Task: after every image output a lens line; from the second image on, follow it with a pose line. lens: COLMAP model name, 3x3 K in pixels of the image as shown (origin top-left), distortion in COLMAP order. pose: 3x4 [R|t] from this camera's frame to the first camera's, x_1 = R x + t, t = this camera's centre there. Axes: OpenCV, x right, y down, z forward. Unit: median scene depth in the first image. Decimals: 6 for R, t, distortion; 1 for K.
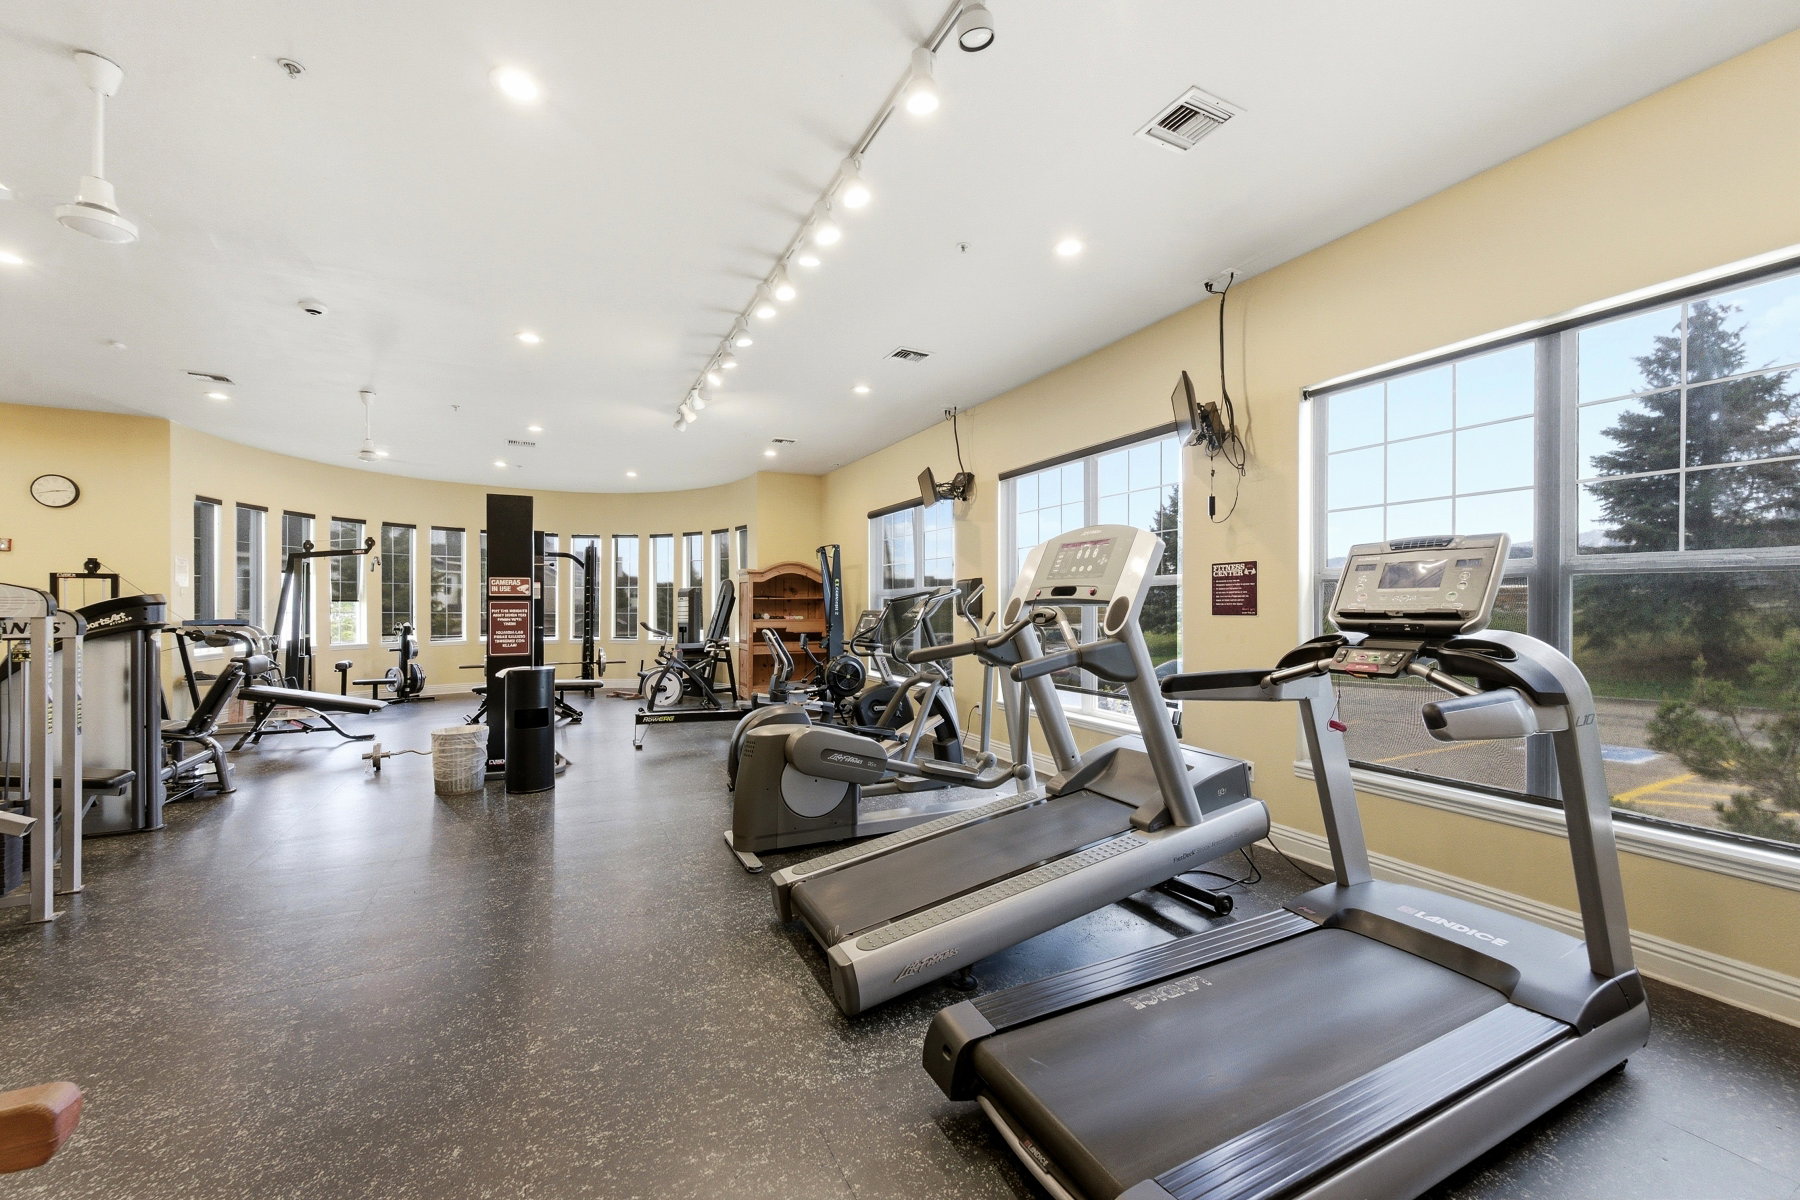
lens RADIAL K [[703.8, 0, 902.7], [0, 703.8, 605.5], [0, 0, 1]] dist [0.003023, -0.000713]
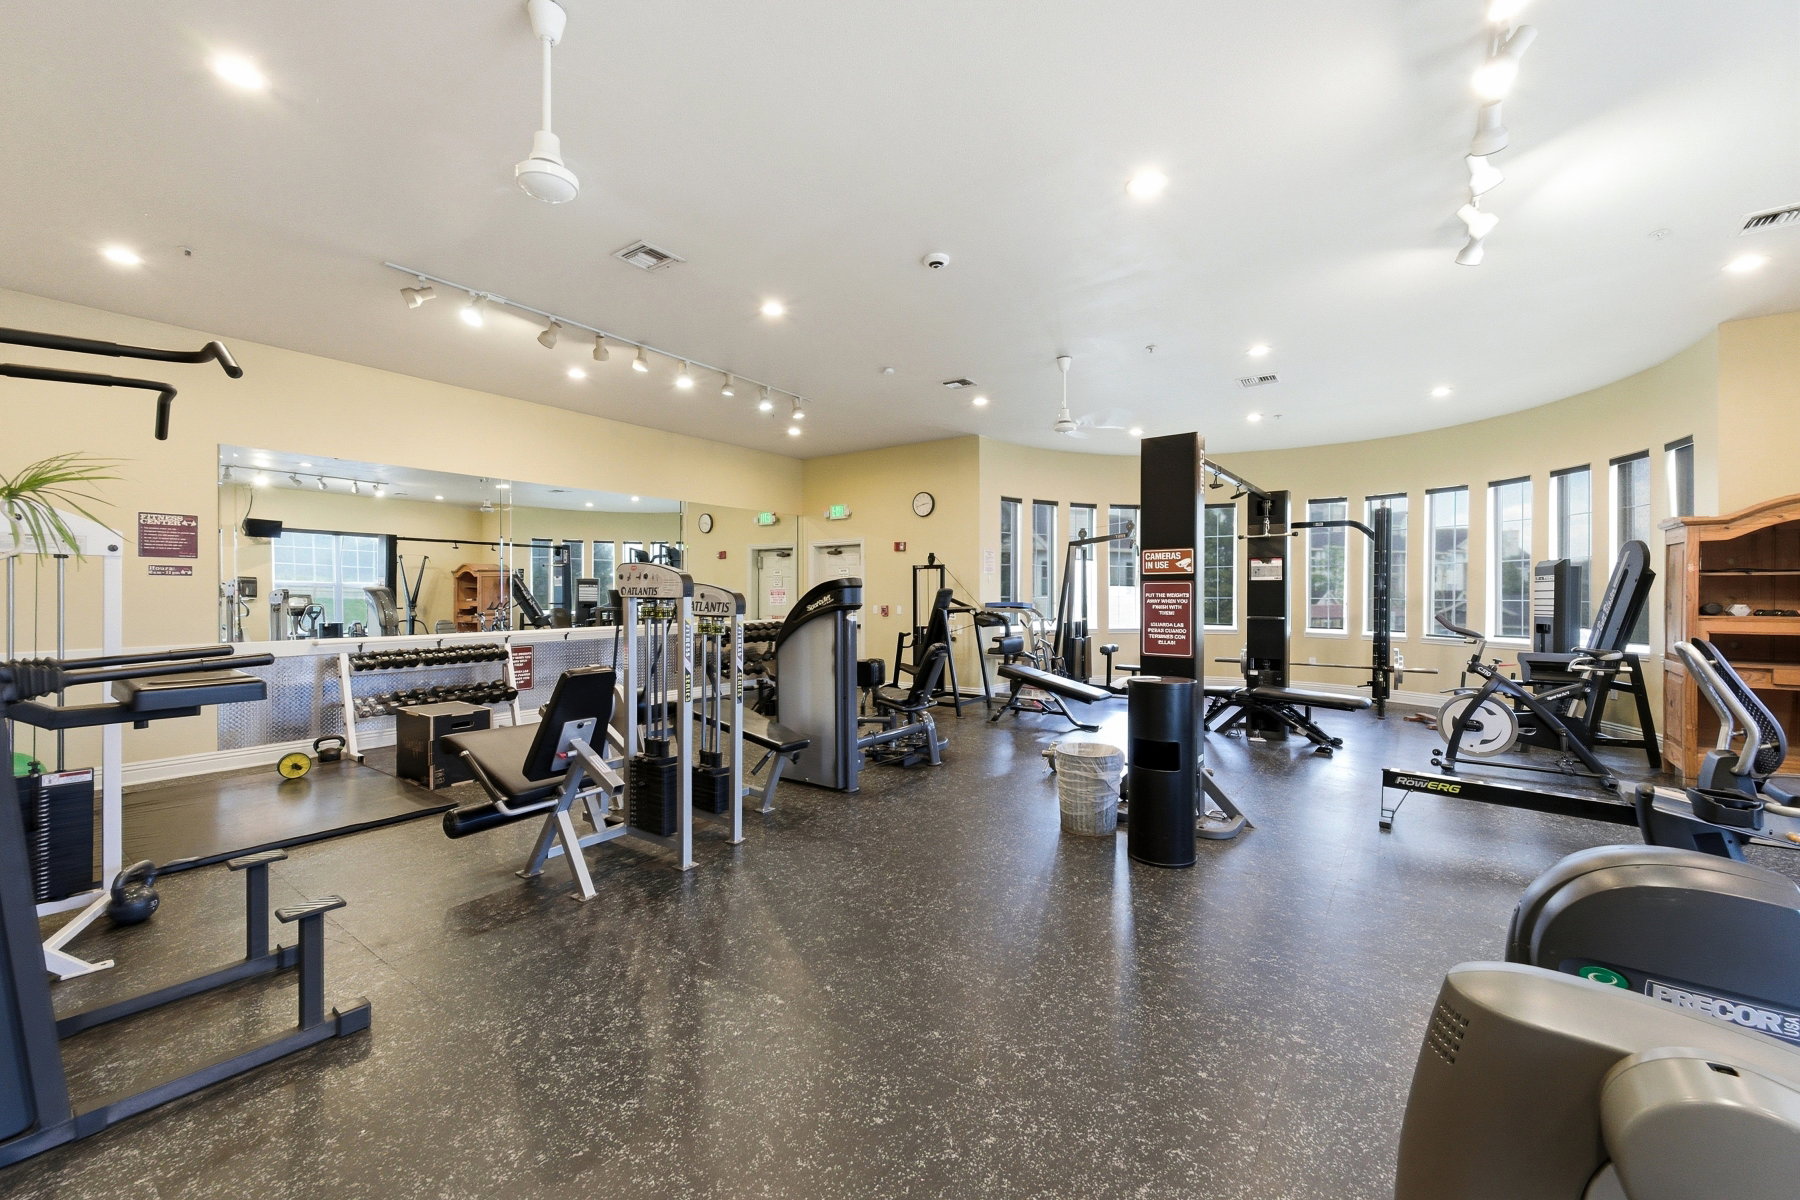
lens RADIAL K [[703.8, 0, 908.6], [0, 703.8, 597.2], [0, 0, 1]] dist [0.003023, -0.000713]
pose [[0.454249, 0.005597, -0.890857, -0.021227], [0.000699, 0.999978, 0.006639, 0.003108], [0.890874, -0.003638, 0.454235, 0.287943]]
